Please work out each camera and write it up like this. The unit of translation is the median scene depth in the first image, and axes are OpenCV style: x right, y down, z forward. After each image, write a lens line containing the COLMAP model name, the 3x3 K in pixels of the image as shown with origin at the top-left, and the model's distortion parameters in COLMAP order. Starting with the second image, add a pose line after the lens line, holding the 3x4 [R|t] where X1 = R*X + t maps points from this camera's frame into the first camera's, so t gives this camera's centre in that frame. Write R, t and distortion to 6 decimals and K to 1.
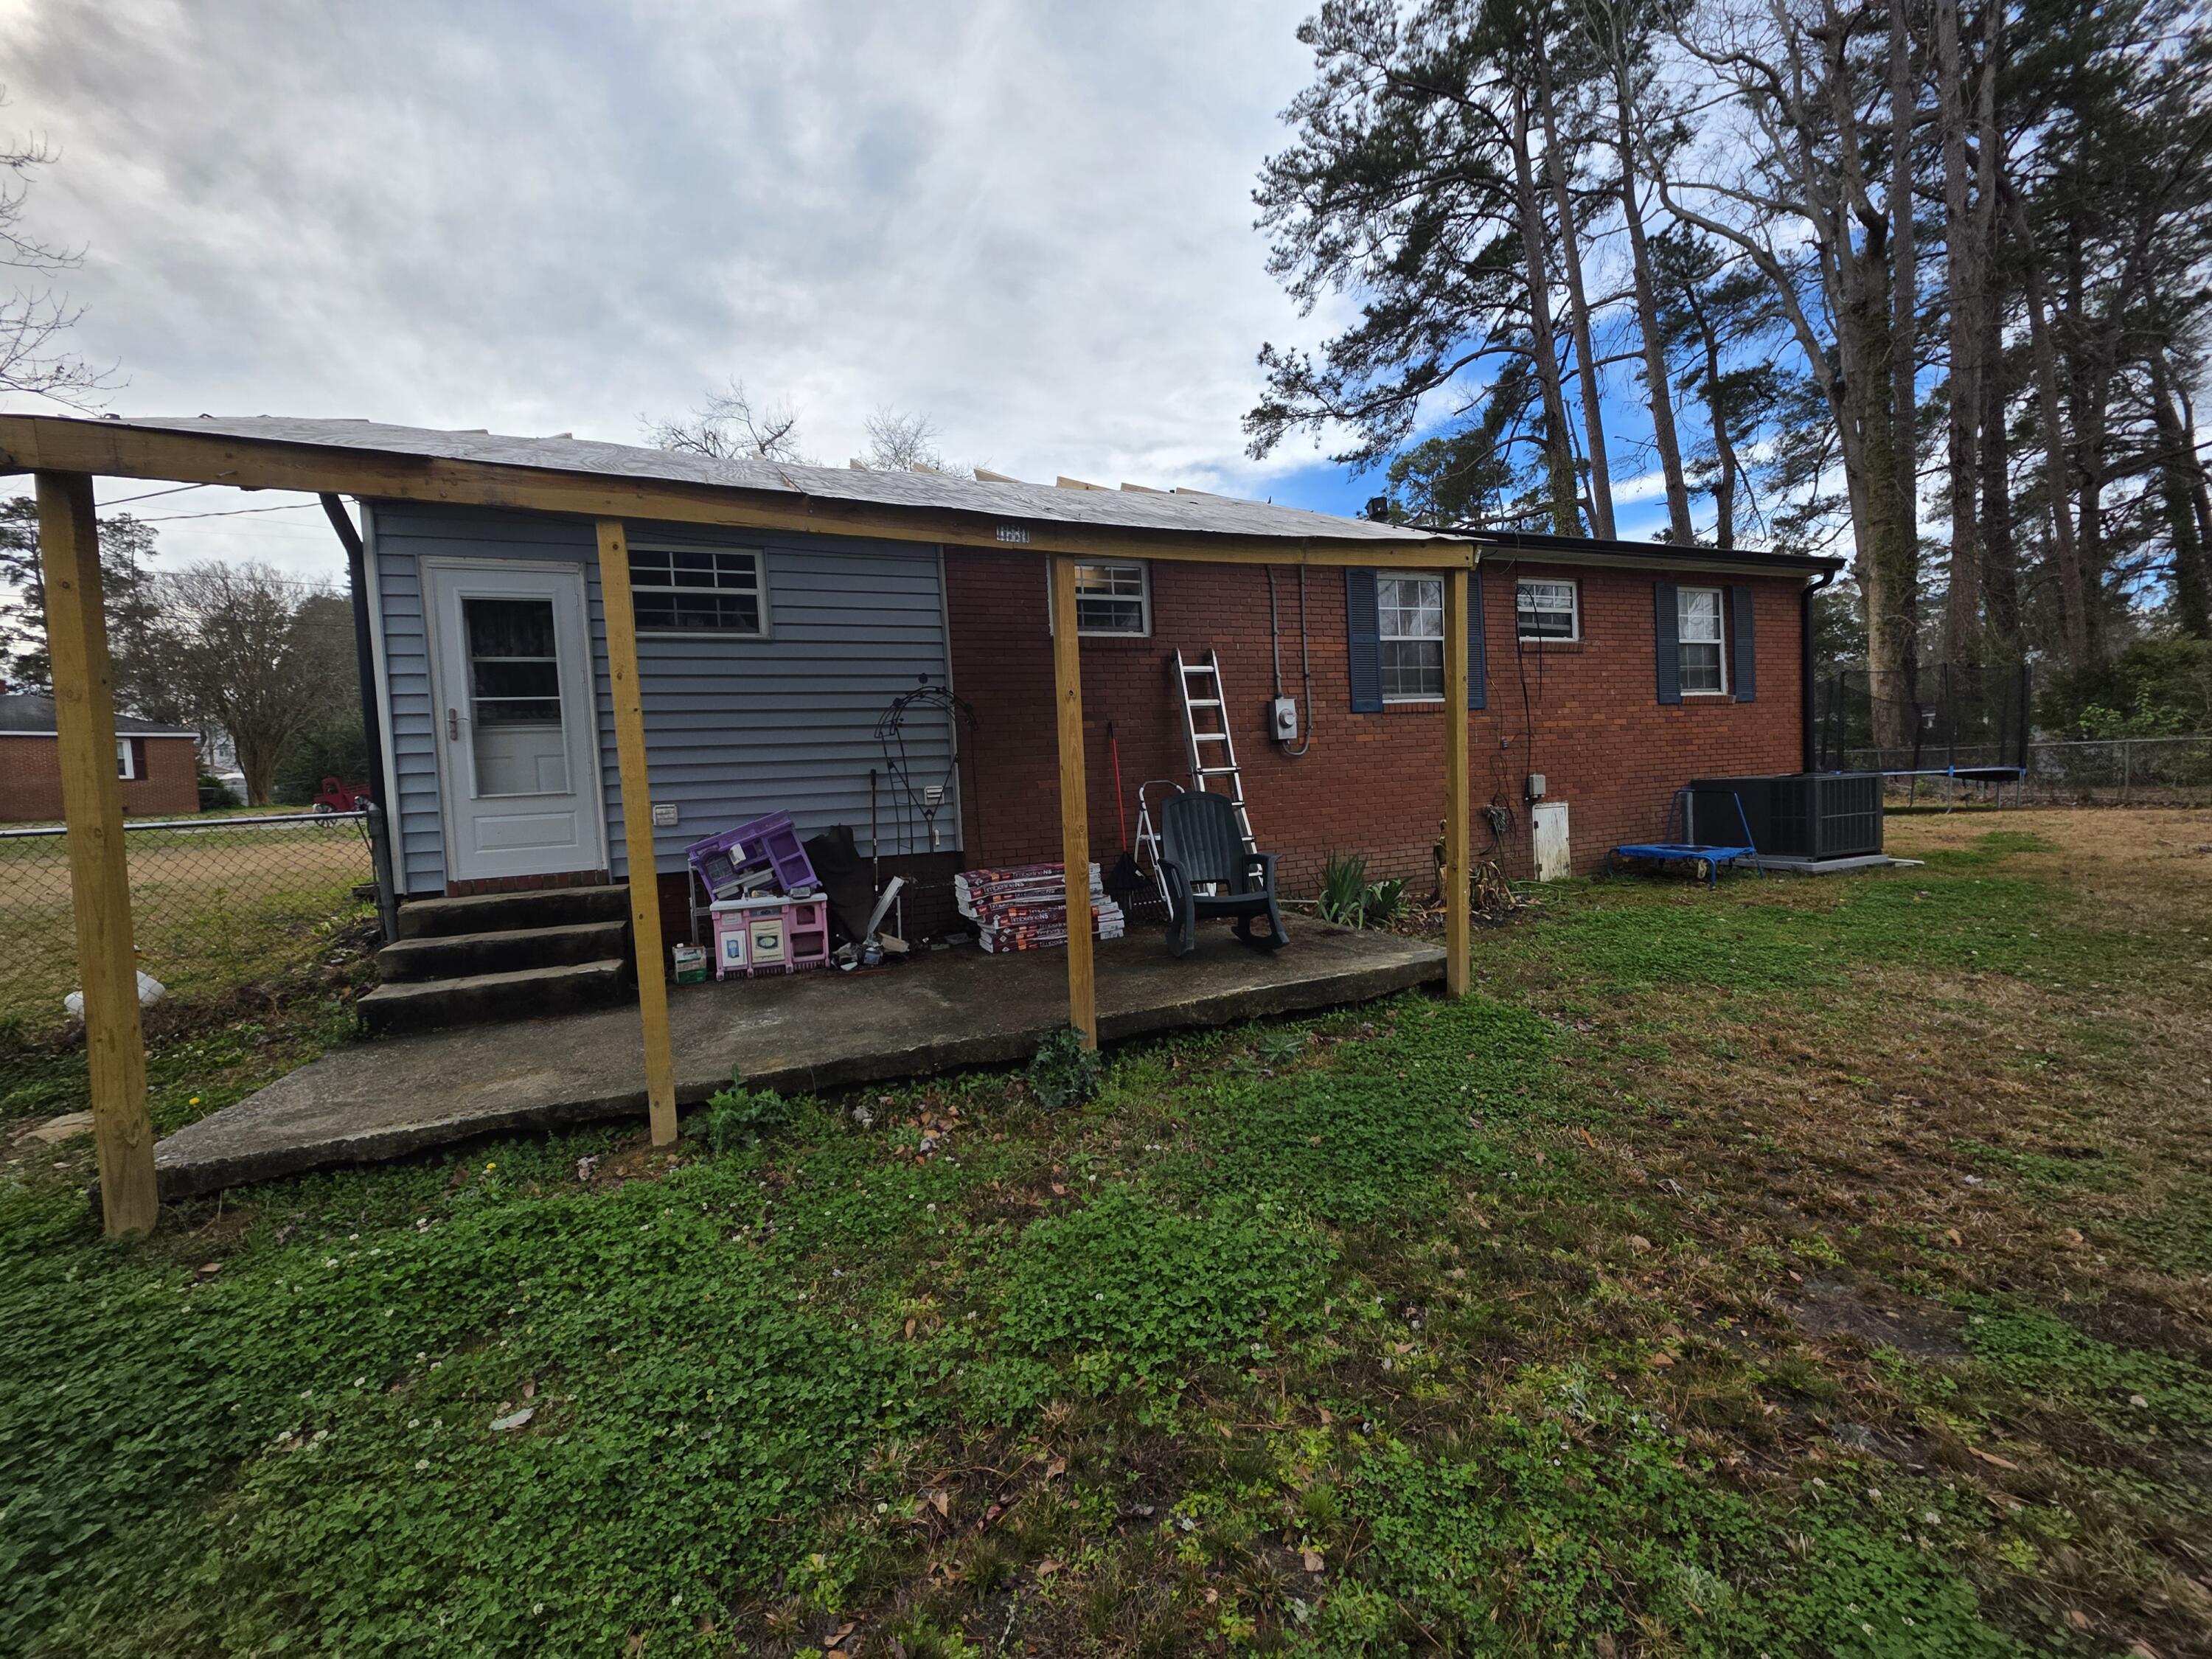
lens RADIAL K [[887.8, 0, 1107.5], [0, 887.8, 829.0], [0, 0, 1]] dist [-0.002273, 0.000274]
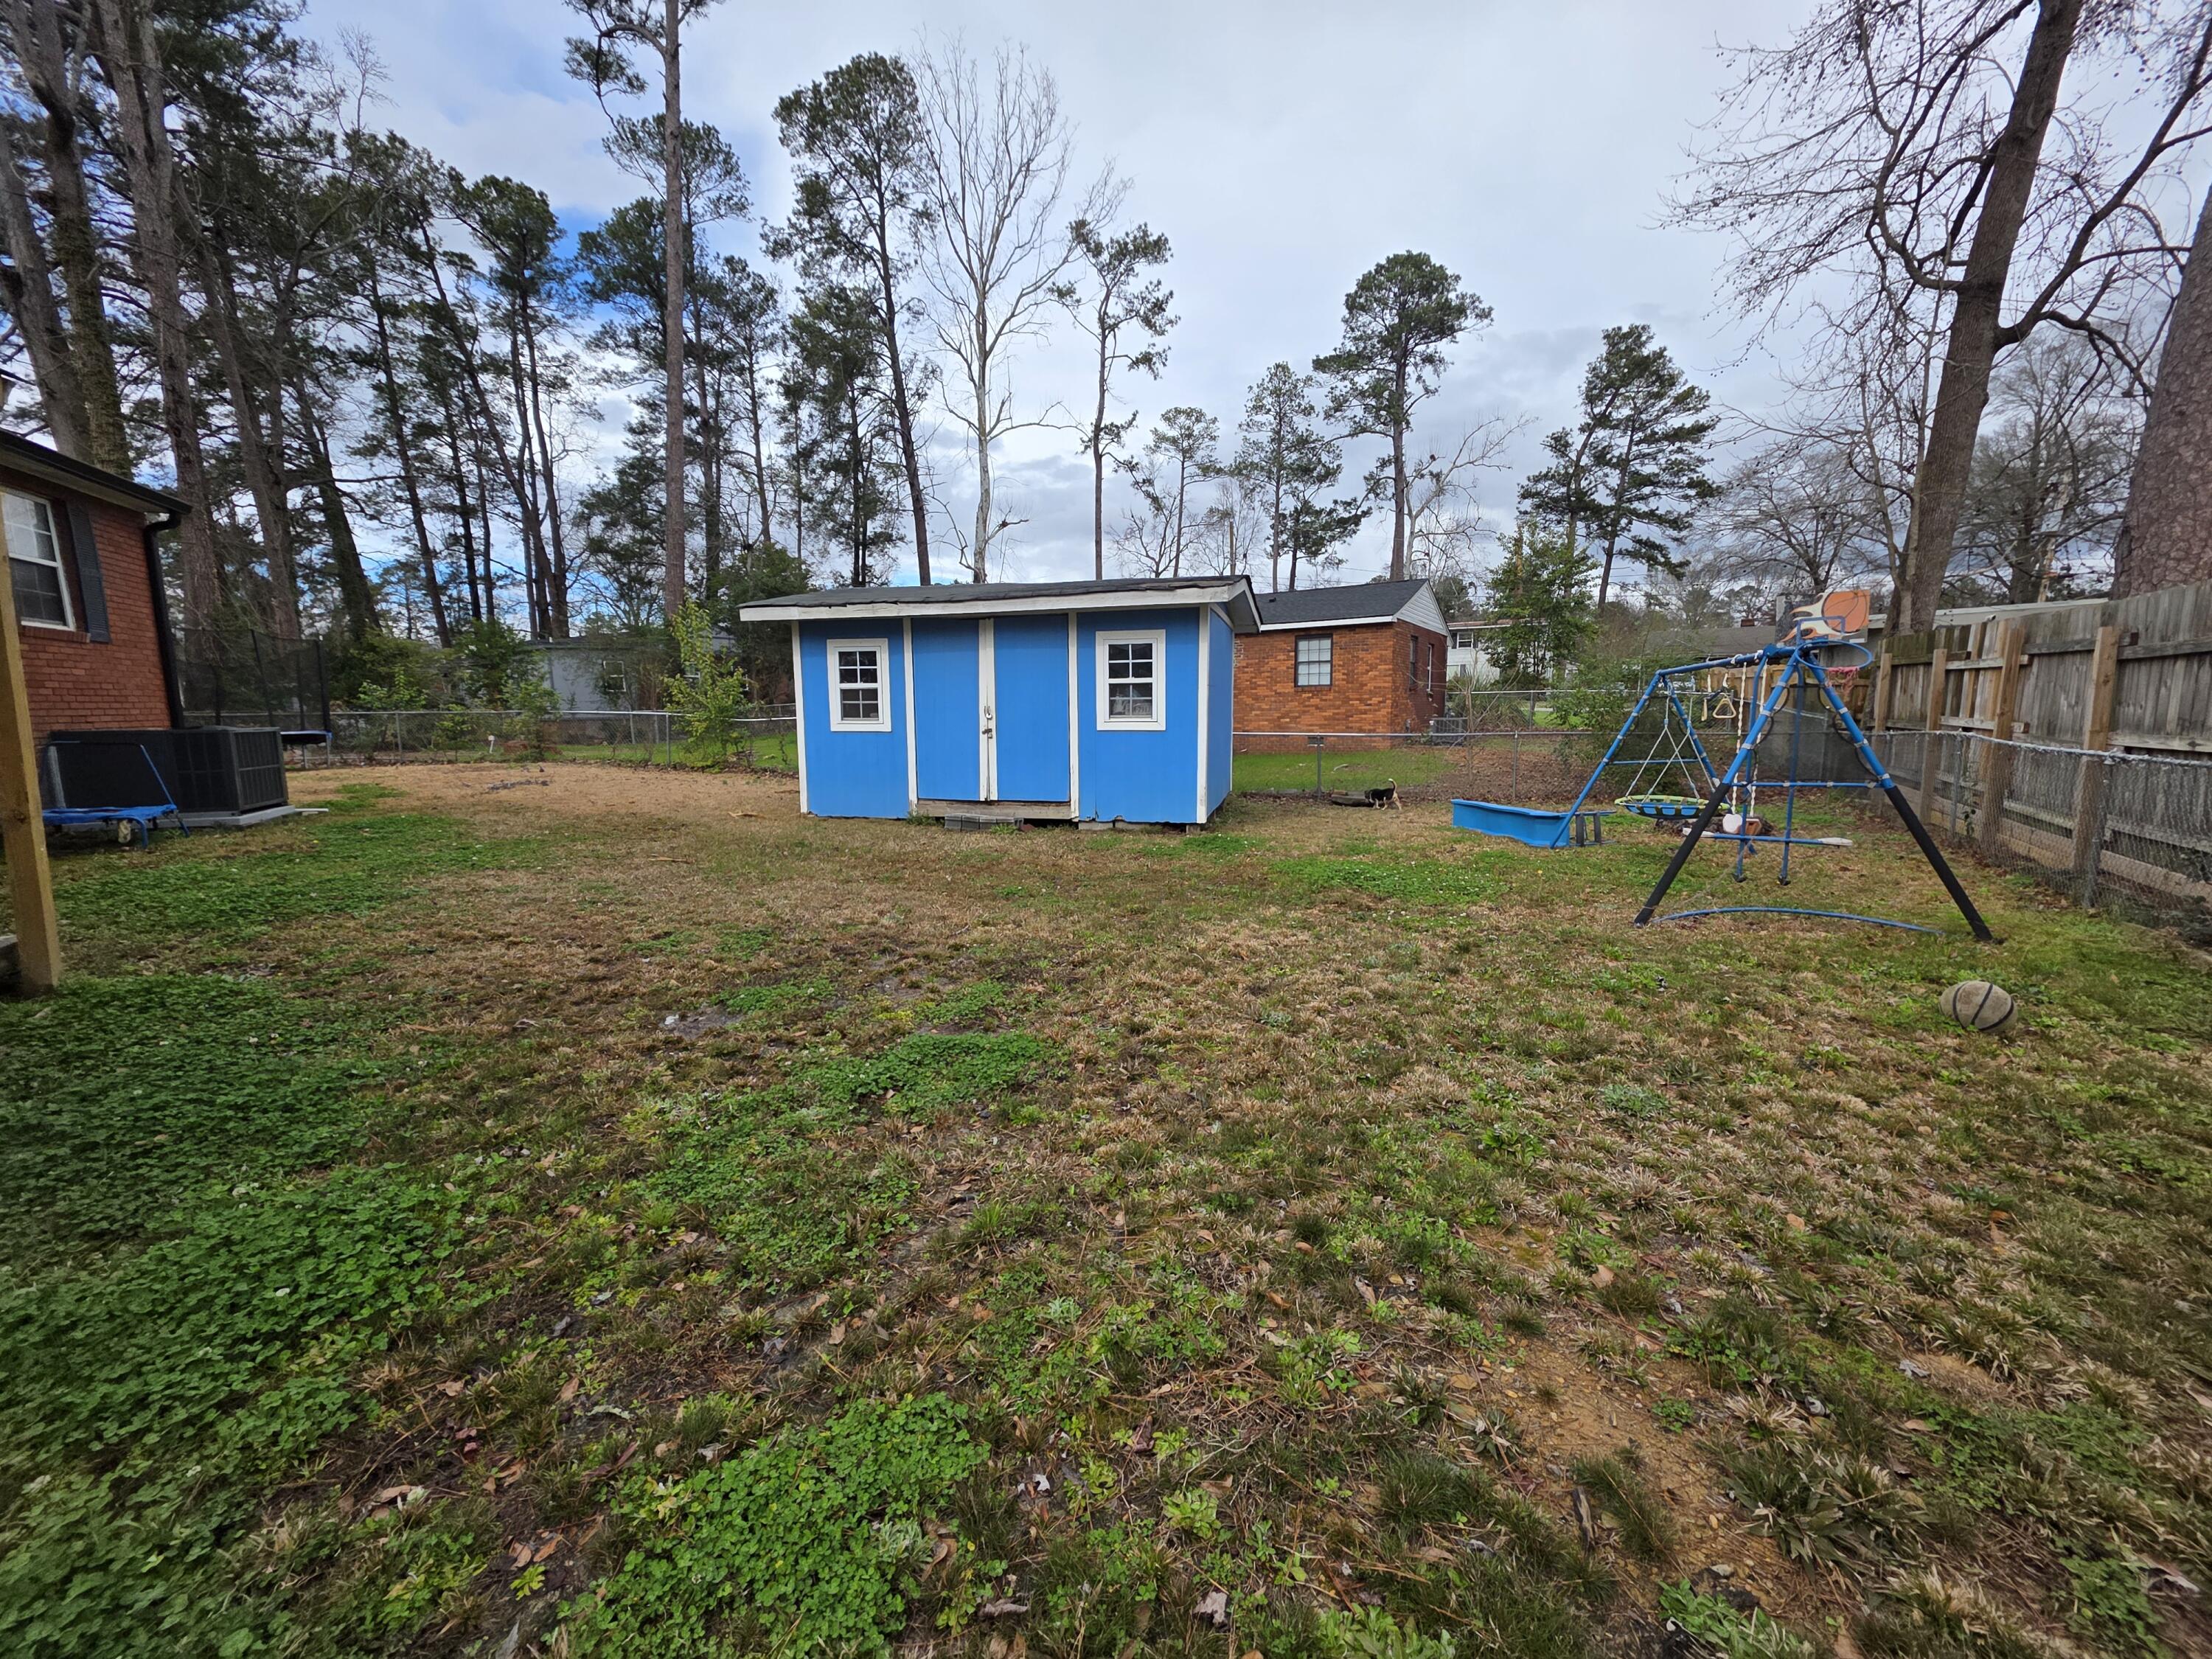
lens RADIAL K [[887.8, 0, 1101.2], [0, 887.8, 830.3], [0, 0, 1]] dist [-0.002273, 0.000274]
pose [[-0.034197, -0.085837, 0.995722, -0.194453], [0.060876, 0.994276, 0.087803, 0.022781], [-0.997559, 0.063618, -0.028776, 0.066621]]
